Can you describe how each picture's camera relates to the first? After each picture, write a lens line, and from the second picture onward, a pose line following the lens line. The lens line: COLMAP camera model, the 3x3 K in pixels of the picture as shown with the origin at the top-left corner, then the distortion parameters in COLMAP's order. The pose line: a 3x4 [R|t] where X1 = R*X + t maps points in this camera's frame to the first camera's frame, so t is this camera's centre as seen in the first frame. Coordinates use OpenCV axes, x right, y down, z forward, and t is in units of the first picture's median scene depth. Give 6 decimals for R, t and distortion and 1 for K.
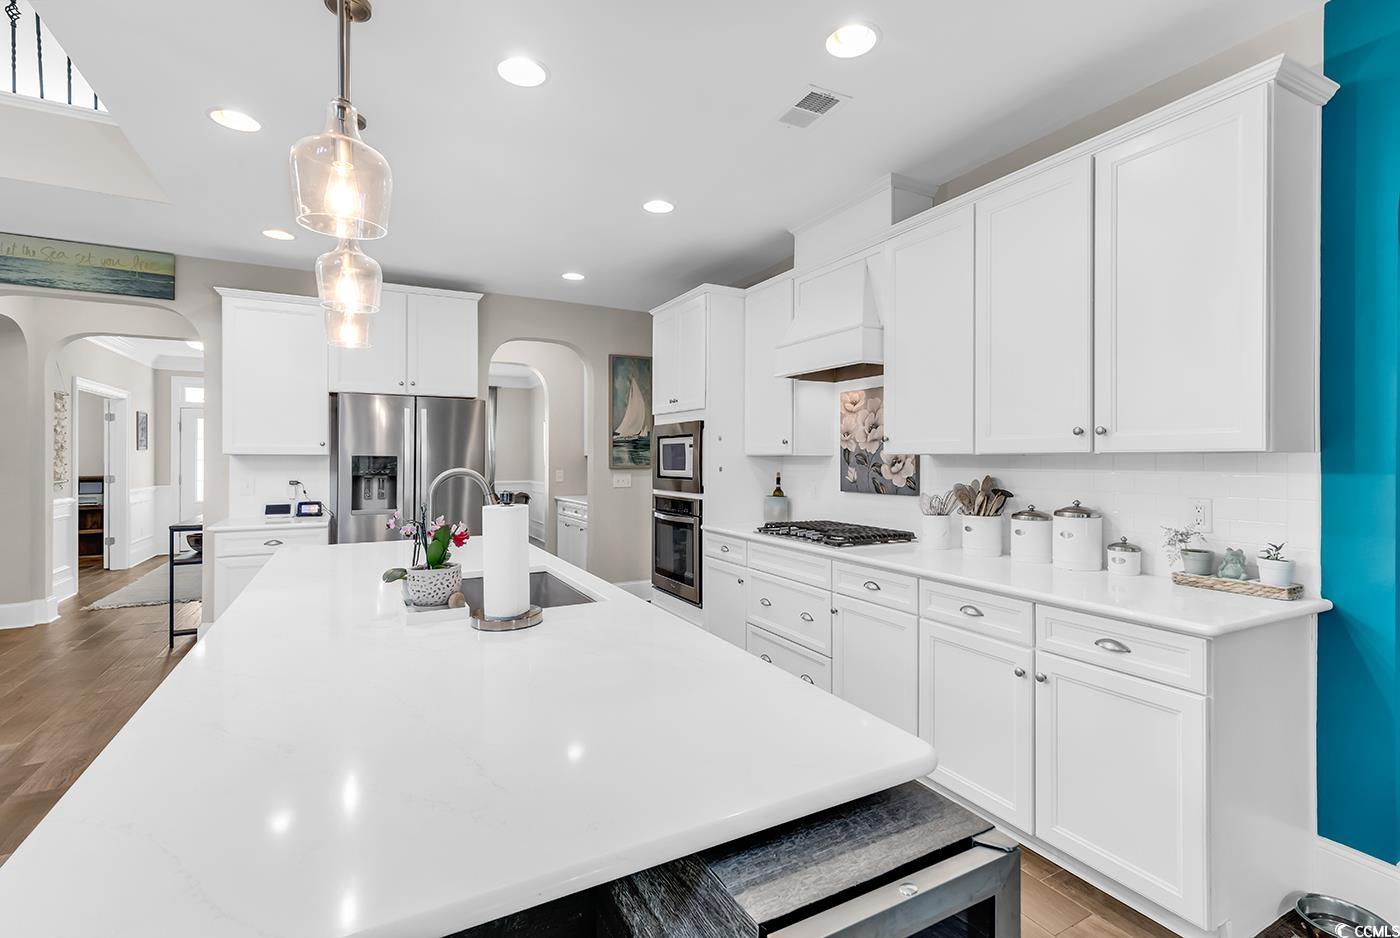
lens RADIAL K [[632.4, 0, 683.3], [0, 632.4, 464.6], [0, 0, 1]] dist [0.005830, -0.000309]
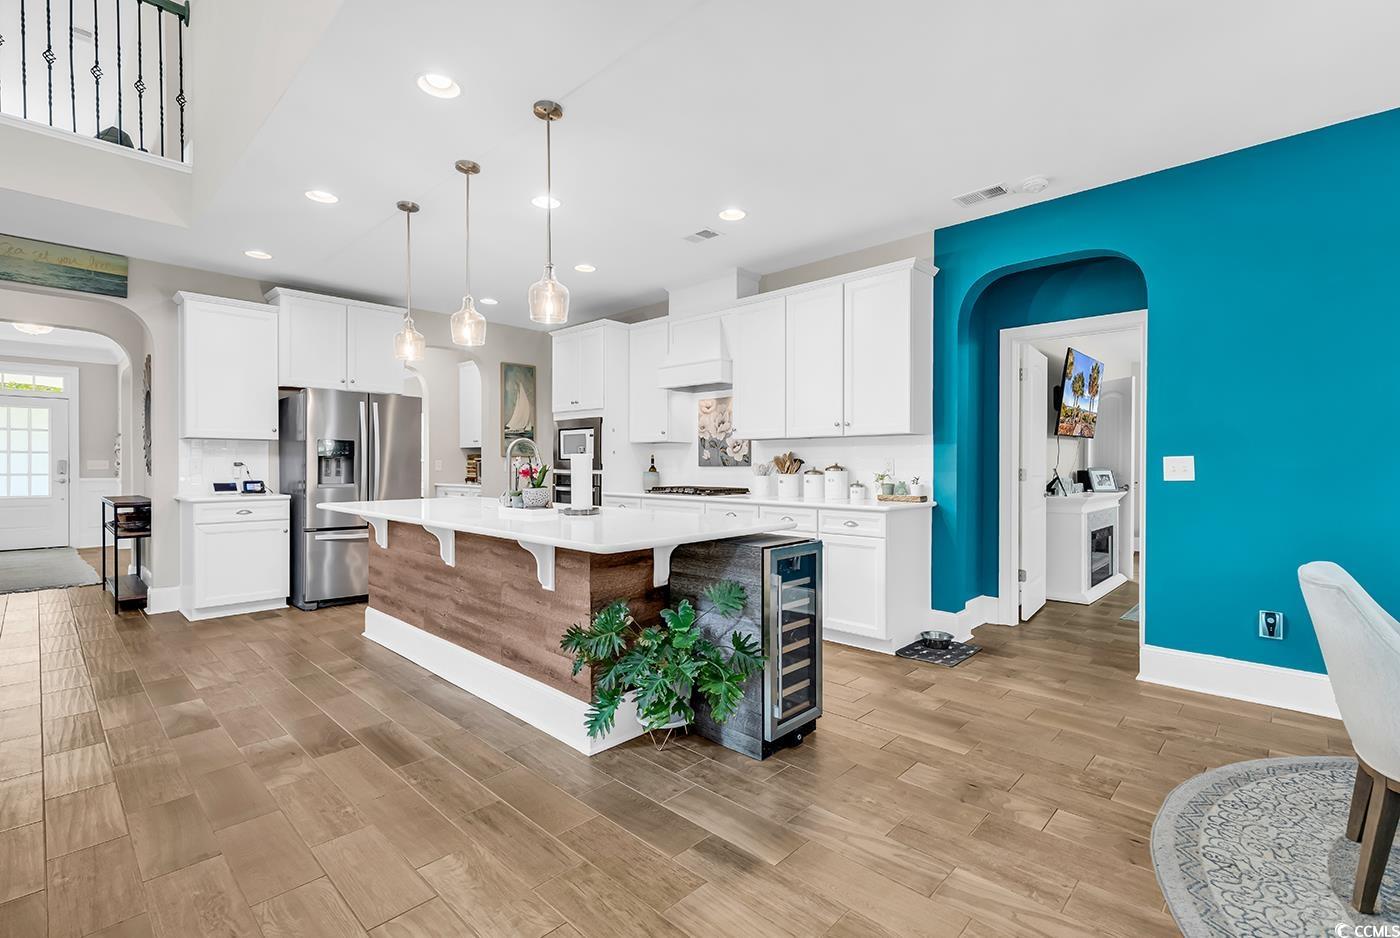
lens RADIAL K [[632.4, 0, 677.0], [0, 632.4, 478.5], [0, 0, 1]] dist [0.005830, -0.000309]
pose [[0.951770, -0.007255, 0.306726, -0.262030], [0.002693, 0.999879, 0.015293, 0.048897], [-0.306800, -0.013729, 0.951675, -0.415540]]
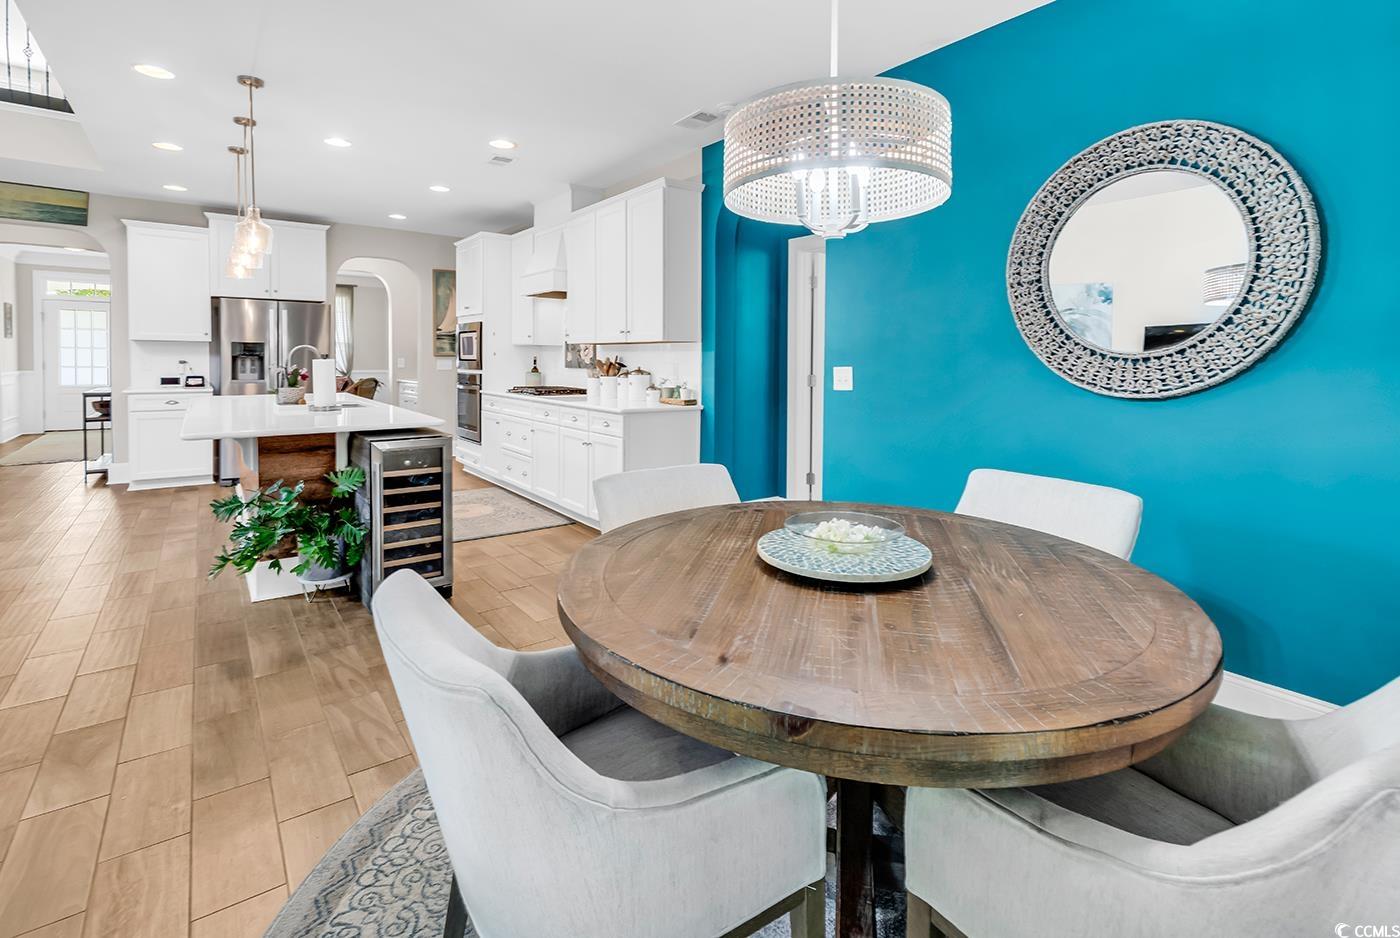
lens RADIAL K [[661.8, 0, 672.2], [0, 661.8, 383.2], [0, 0, 1]] dist [0.004442, 0.001433]
pose [[0.989910, 0.003717, 0.141649, 0.281492], [-0.007816, 0.999566, 0.028389, 0.032131], [-0.141482, -0.029209, 0.989510, -0.698361]]
